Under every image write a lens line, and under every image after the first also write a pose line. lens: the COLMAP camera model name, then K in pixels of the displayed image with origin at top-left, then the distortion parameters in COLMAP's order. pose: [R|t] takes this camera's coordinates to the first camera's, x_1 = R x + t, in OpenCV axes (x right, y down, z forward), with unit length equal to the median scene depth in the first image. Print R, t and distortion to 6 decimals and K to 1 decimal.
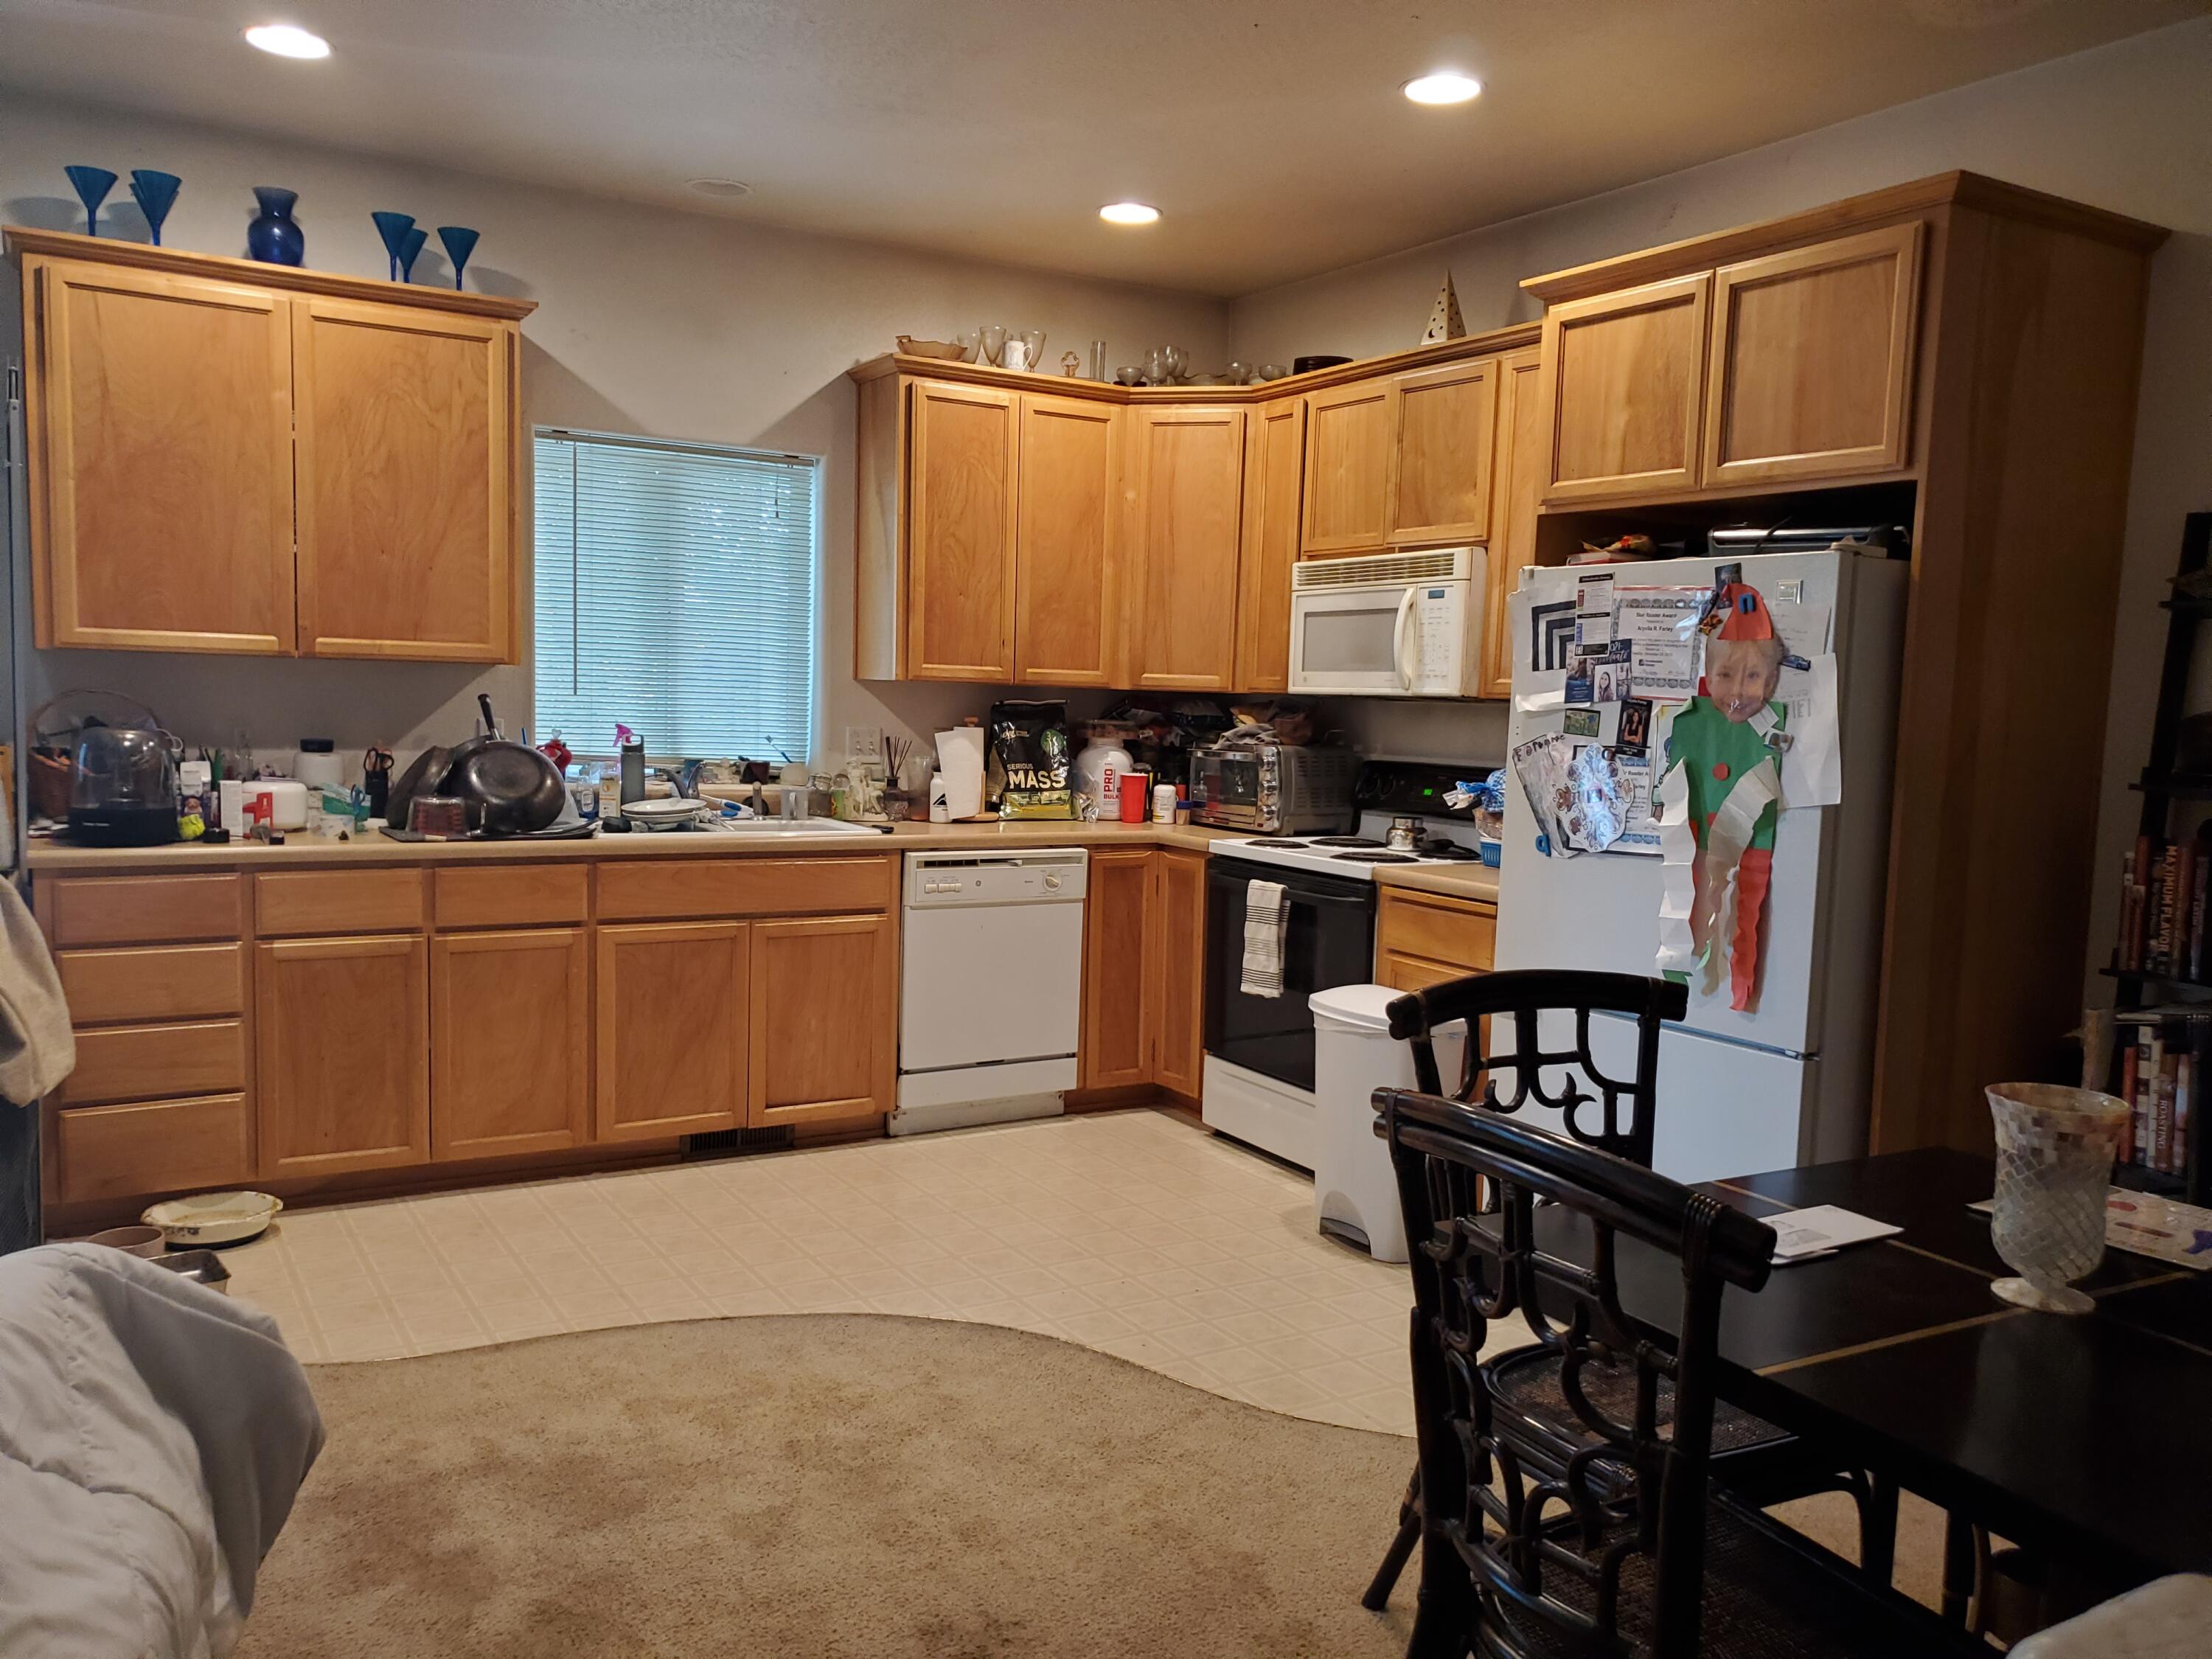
lens RADIAL K [[1722.8, 0, 1106.0], [0, 1722.8, 829.5], [0, 0, 1]] dist [0.115481, -0.283380]
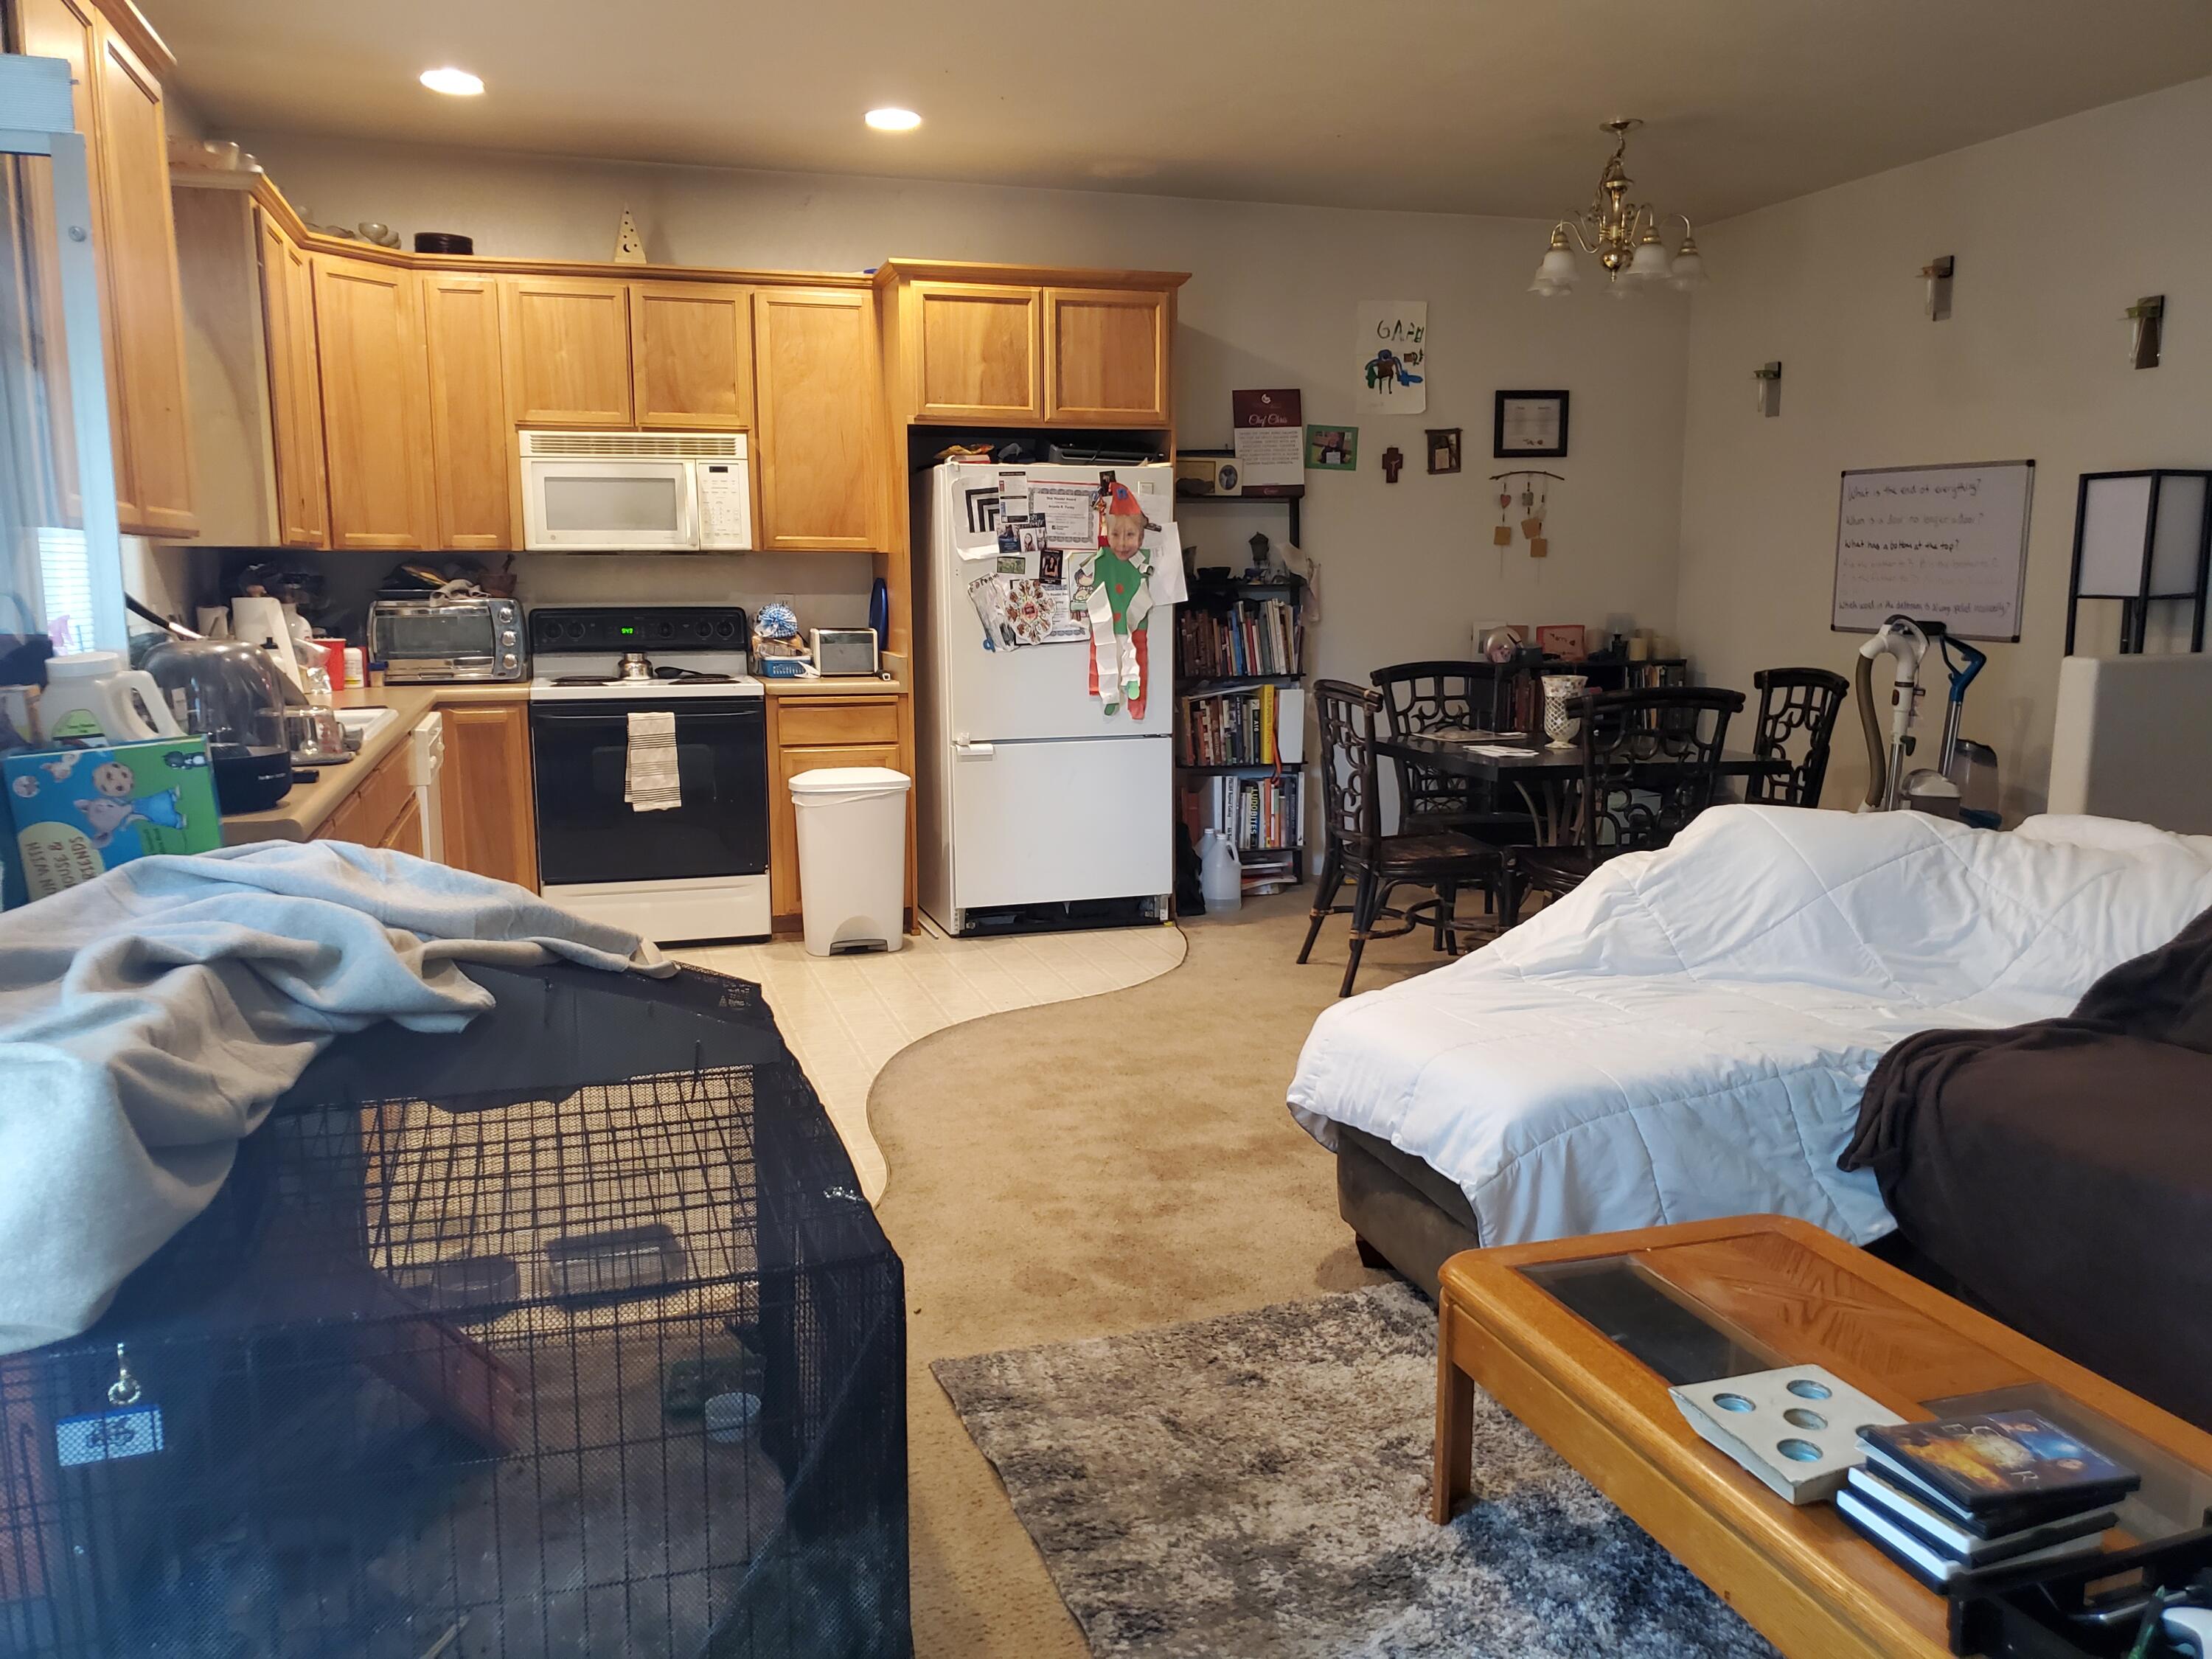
lens RADIAL K [[1722.8, 0, 1106.0], [0, 1722.8, 829.5], [0, 0, 1]] dist [0.115481, -0.283380]
pose [[0.236724, -0.180498, 0.954664, -1.275021], [0.089299, 0.982475, 0.163613, -0.075038], [-0.967464, 0.046520, 0.248693, 0.530458]]
